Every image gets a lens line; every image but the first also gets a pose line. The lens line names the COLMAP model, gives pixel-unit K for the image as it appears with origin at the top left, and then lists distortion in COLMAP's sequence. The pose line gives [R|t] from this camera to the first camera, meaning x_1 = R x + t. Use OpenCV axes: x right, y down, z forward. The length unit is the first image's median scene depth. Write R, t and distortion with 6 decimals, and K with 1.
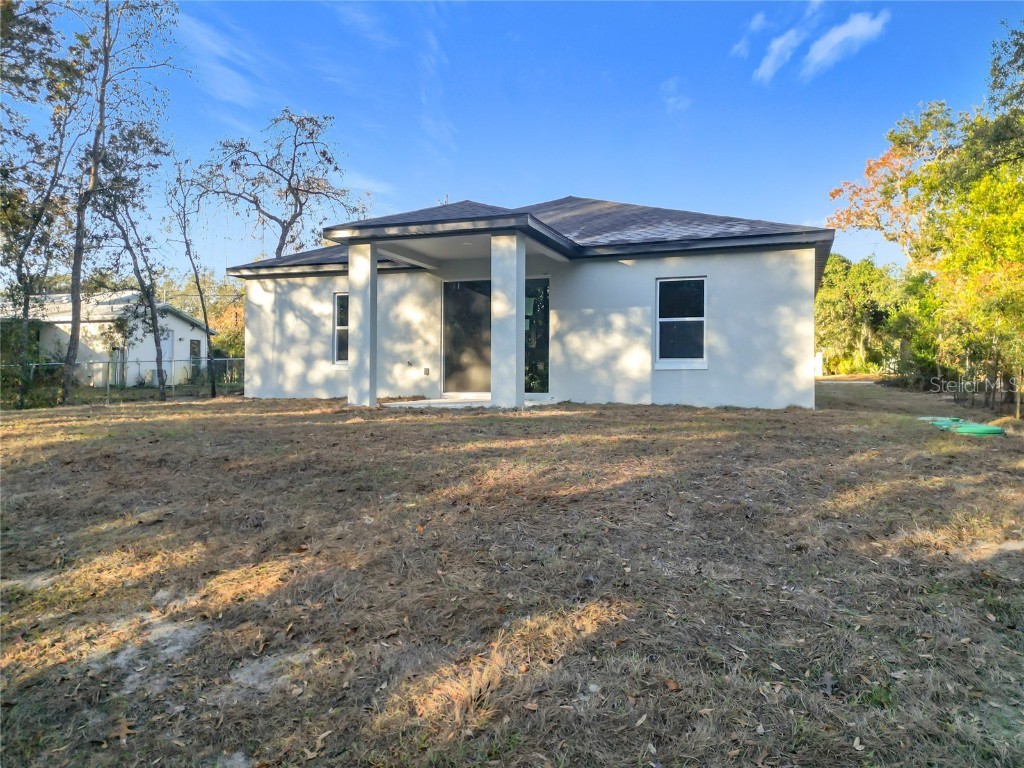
lens RADIAL K [[723.5, 0, 512.0], [0, 723.5, 384.0], [0, 0, 1]] dist [-0.004526, -0.003465]
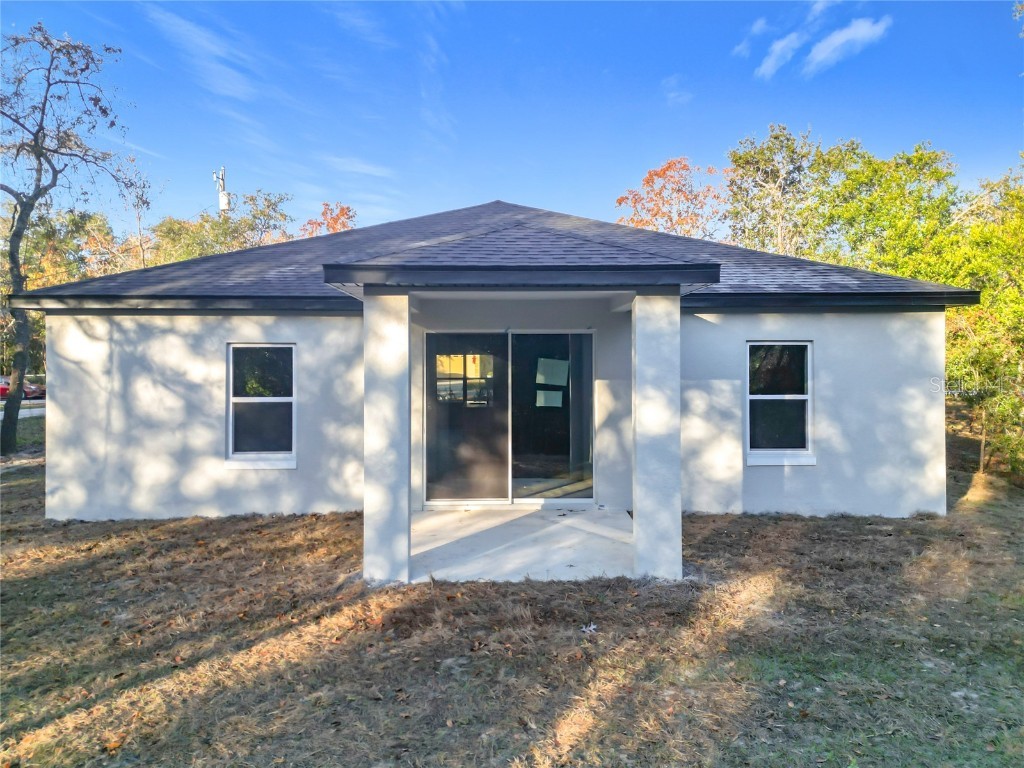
lens RADIAL K [[714.0, 0, 512.0], [0, 714.0, 384.0], [0, 0, 1]] dist [0.055438, -0.069090]
pose [[0.931283, -0.015594, 0.363964, -0.242798], [0.007091, 0.999670, 0.024687, -0.105291], [-0.364228, -0.020410, 0.931086, 0.351636]]
